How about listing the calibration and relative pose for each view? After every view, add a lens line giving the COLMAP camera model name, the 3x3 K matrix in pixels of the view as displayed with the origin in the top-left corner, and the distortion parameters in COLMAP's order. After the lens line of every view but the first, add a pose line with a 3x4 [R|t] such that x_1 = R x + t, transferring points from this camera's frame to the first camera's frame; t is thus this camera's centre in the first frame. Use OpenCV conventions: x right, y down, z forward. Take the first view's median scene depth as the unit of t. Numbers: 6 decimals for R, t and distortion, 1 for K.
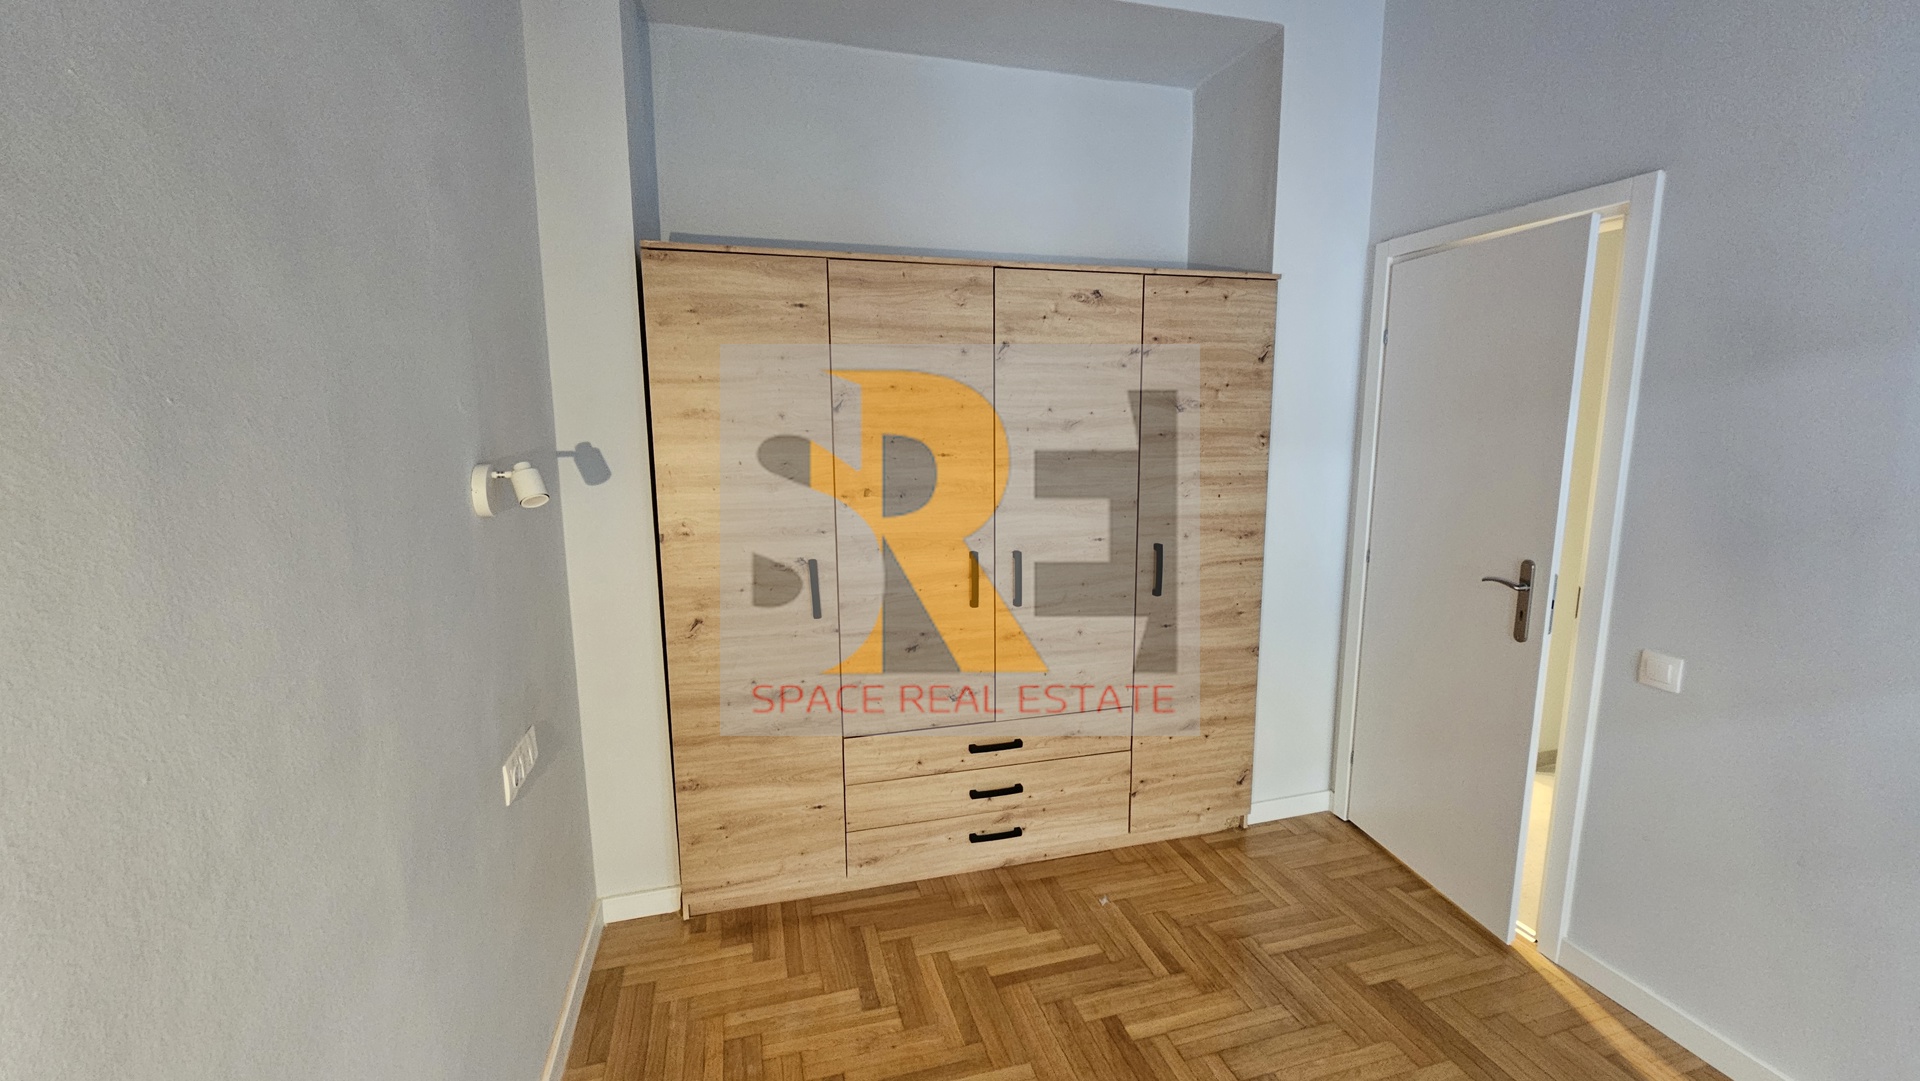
lens RADIAL K [[785.5, 0, 966.3], [0, 785.5, 537.6], [0, 0, 1]] dist [0.010730, -0.005197]
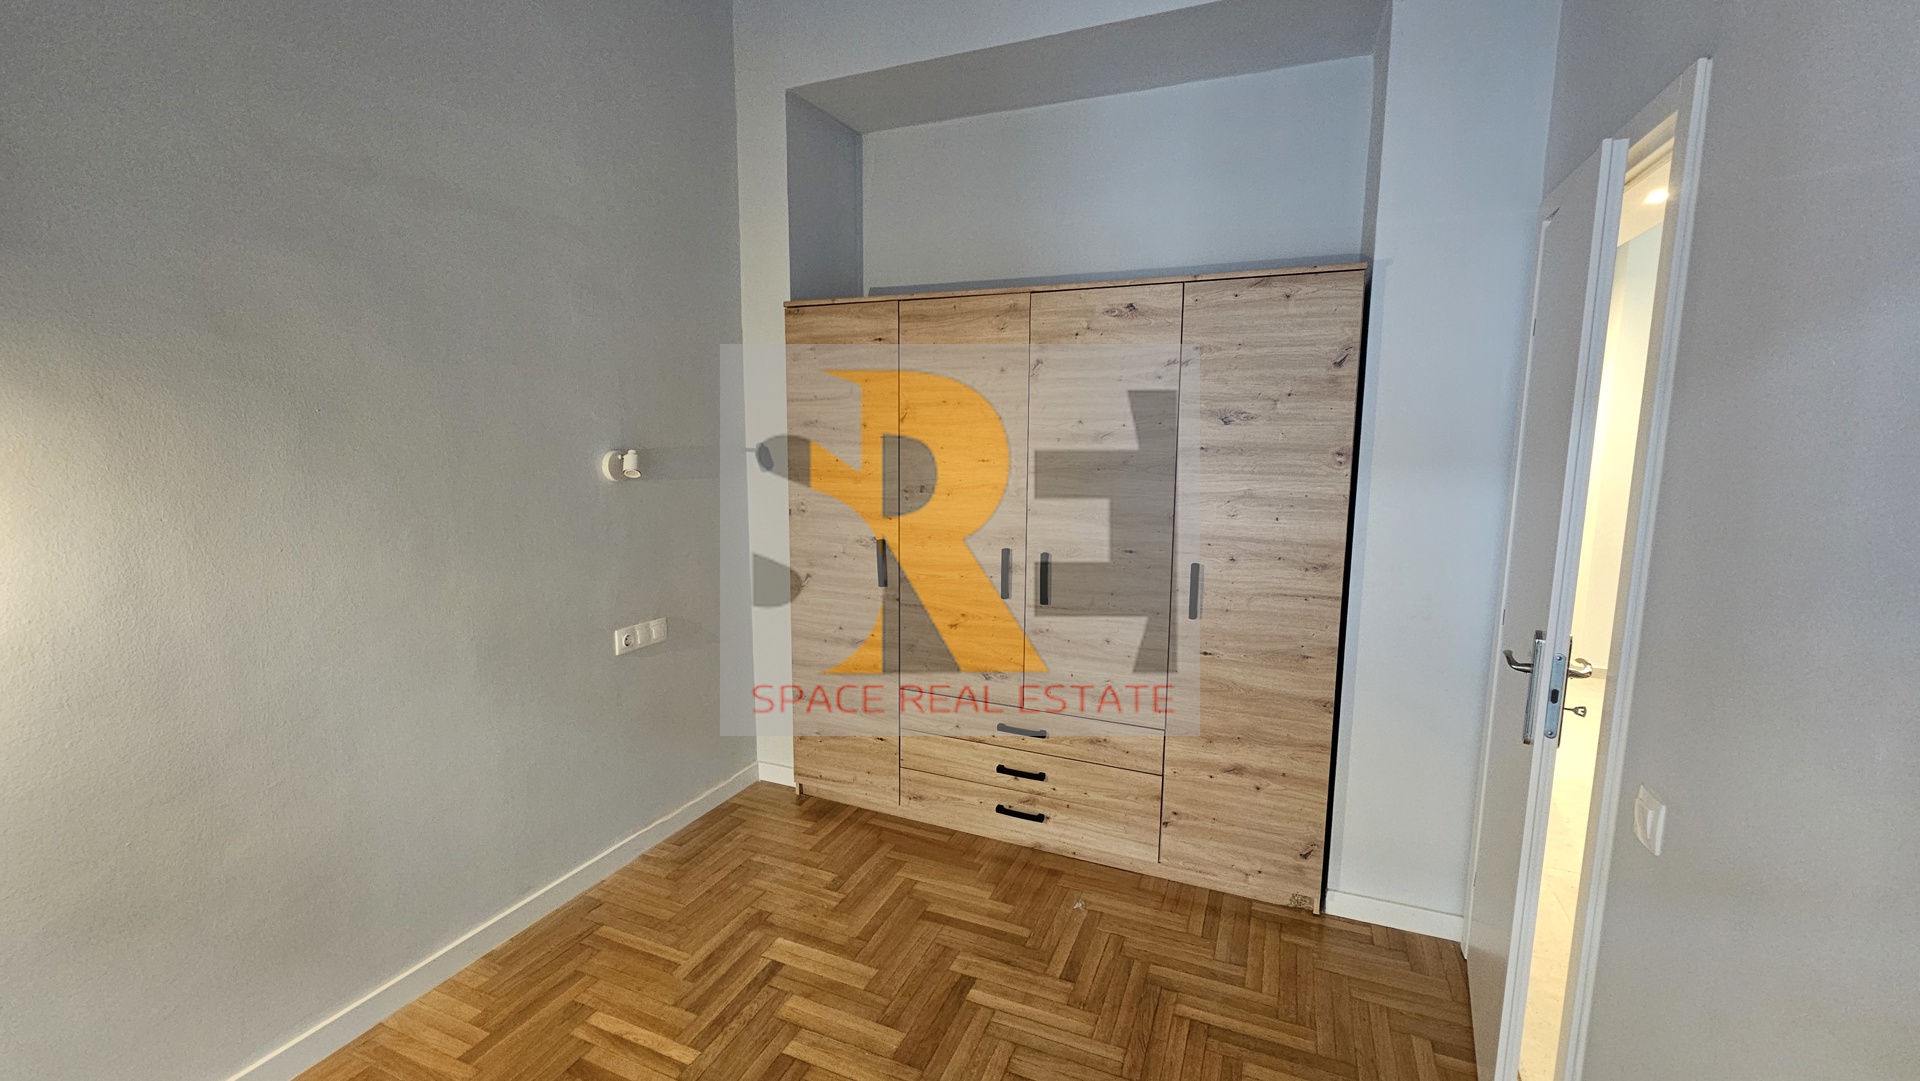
lens RADIAL K [[785.5, 0, 966.3], [0, 785.5, 537.6], [0, 0, 1]] dist [0.010730, -0.005197]
pose [[0.774846, 0.095124, -0.624952, 0.650120], [-0.107966, 0.994002, 0.017436, -0.010489], [0.622861, 0.053964, 0.780469, 0.094116]]
